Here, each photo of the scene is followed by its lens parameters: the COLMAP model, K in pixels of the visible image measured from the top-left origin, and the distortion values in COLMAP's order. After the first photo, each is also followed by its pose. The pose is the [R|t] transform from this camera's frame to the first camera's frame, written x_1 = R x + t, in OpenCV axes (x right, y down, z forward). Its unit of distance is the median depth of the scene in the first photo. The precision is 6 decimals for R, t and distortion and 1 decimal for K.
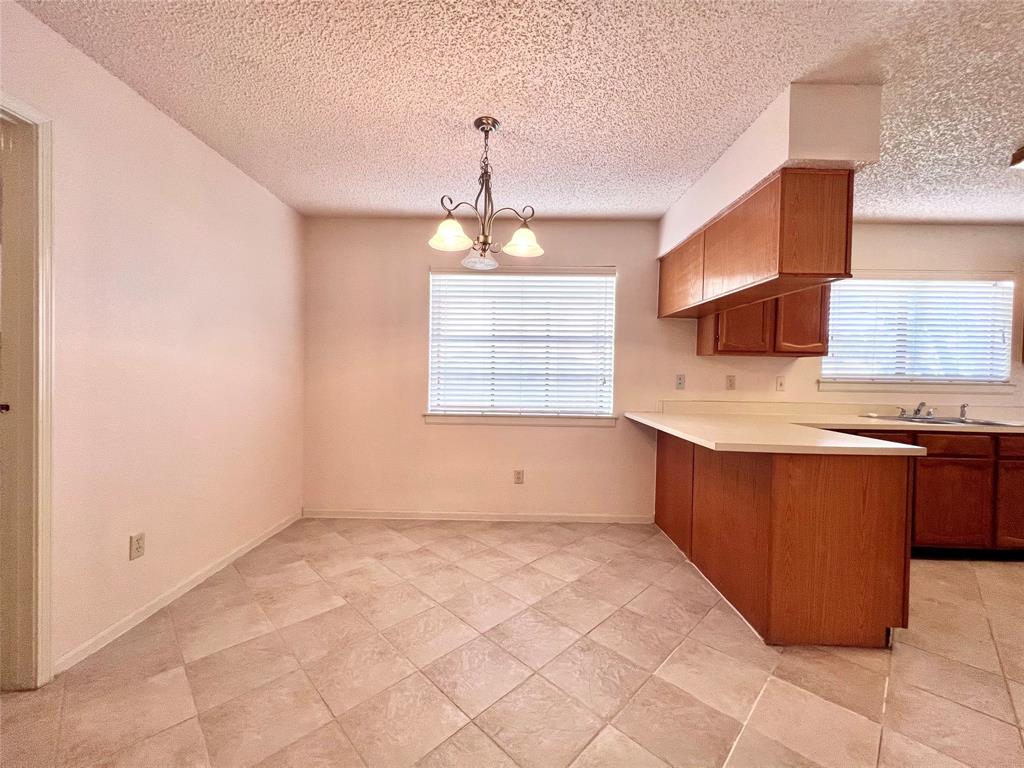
lens RADIAL K [[414.4, 0, 510.9], [0, 414.4, 382.6], [0, 0, 1]] dist [-0.000640, 0.001106]
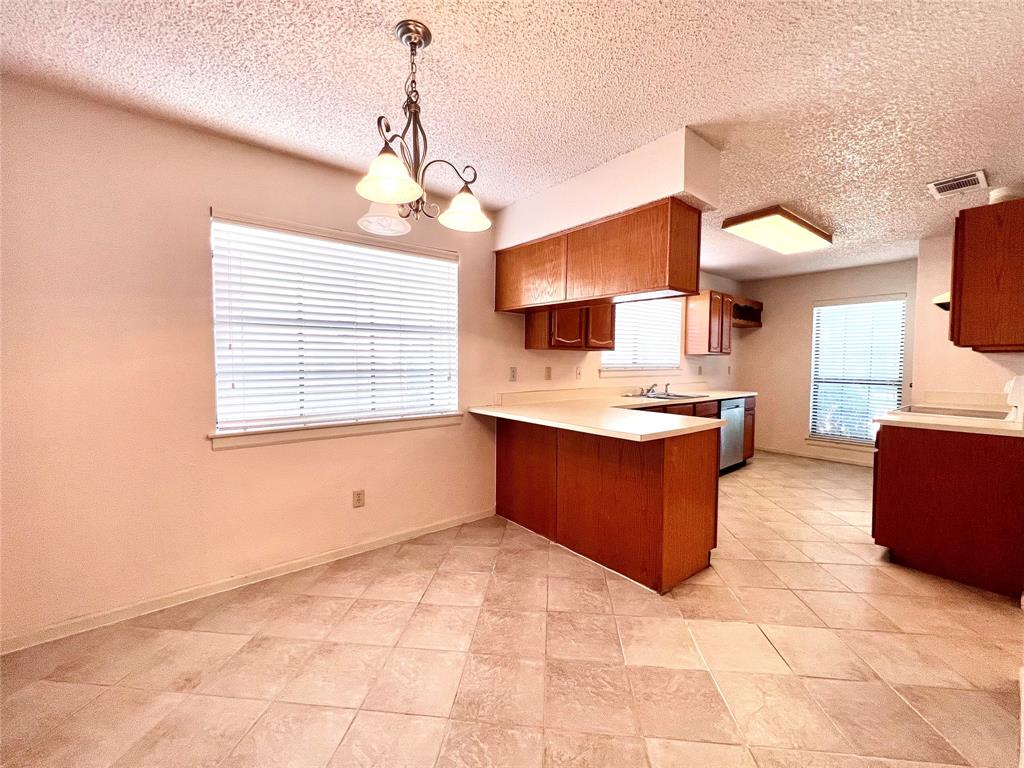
lens RADIAL K [[414.4, 0, 513.4], [0, 414.4, 382.4], [0, 0, 1]] dist [-0.000640, 0.001106]
pose [[0.774339, -0.045162, 0.631158, -0.262237], [0.021561, 0.998754, 0.045013, -0.029598], [-0.632404, -0.021247, 0.774347, 0.204861]]
